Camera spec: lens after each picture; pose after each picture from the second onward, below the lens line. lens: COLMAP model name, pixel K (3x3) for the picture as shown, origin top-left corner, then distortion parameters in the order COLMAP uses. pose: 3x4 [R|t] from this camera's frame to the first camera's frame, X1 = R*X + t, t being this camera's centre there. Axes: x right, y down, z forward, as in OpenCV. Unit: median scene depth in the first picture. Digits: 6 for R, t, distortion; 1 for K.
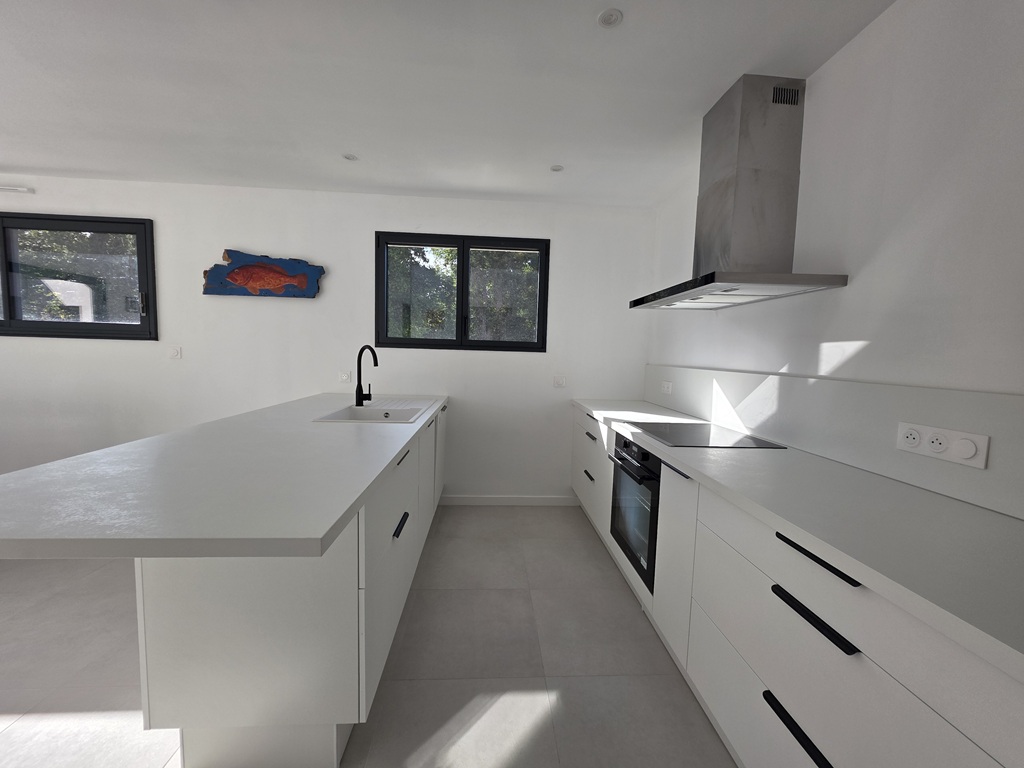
lens RADIAL K [[413.3, 0, 506.7], [0, 413.3, 382.3], [0, 0, 1]] dist [0.008396, -0.000956]
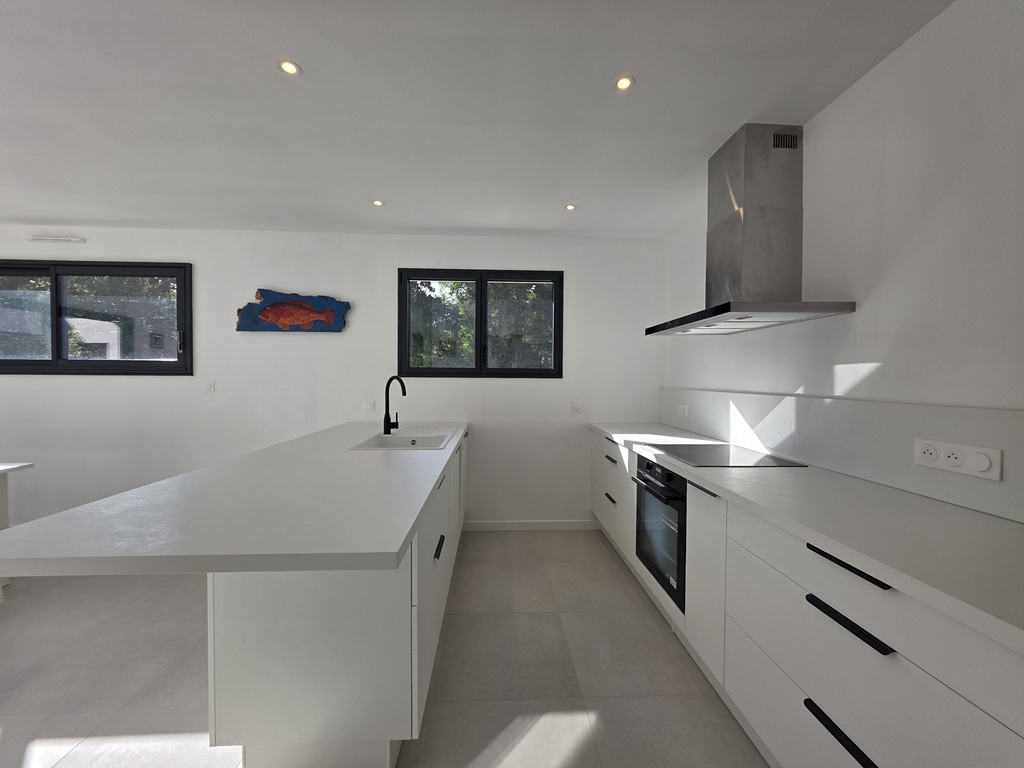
lens RADIAL K [[413.3, 0, 505.9], [0, 413.3, 382.9], [0, 0, 1]] dist [0.008396, -0.000956]
pose [[0.999593, -0.022515, -0.017513, -0.046073], [0.021403, 0.997890, -0.061301, -0.001868], [0.018856, 0.060901, 0.997966, -0.051495]]
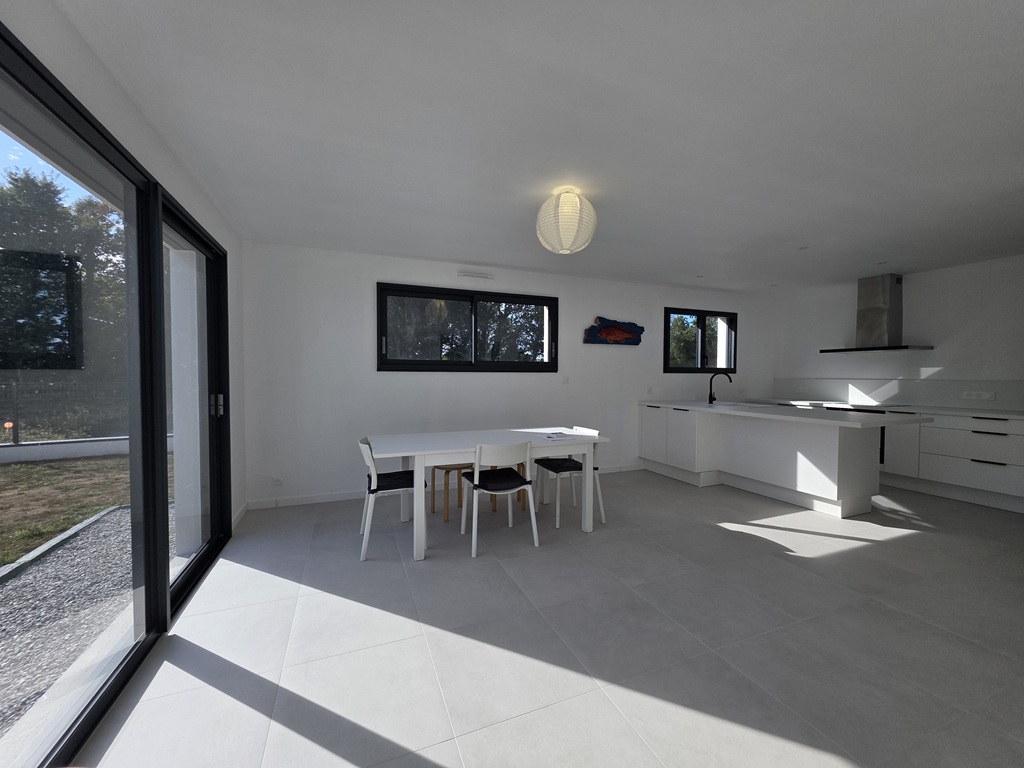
lens RADIAL K [[413.3, 0, 510.3], [0, 413.3, 383.6], [0, 0, 1]] dist [0.008396, -0.000956]
pose [[0.945379, -0.032725, 0.324326, -2.381461], [0.047384, 0.998176, -0.037403, -0.010013], [-0.322510, 0.050728, 0.945206, -0.678683]]
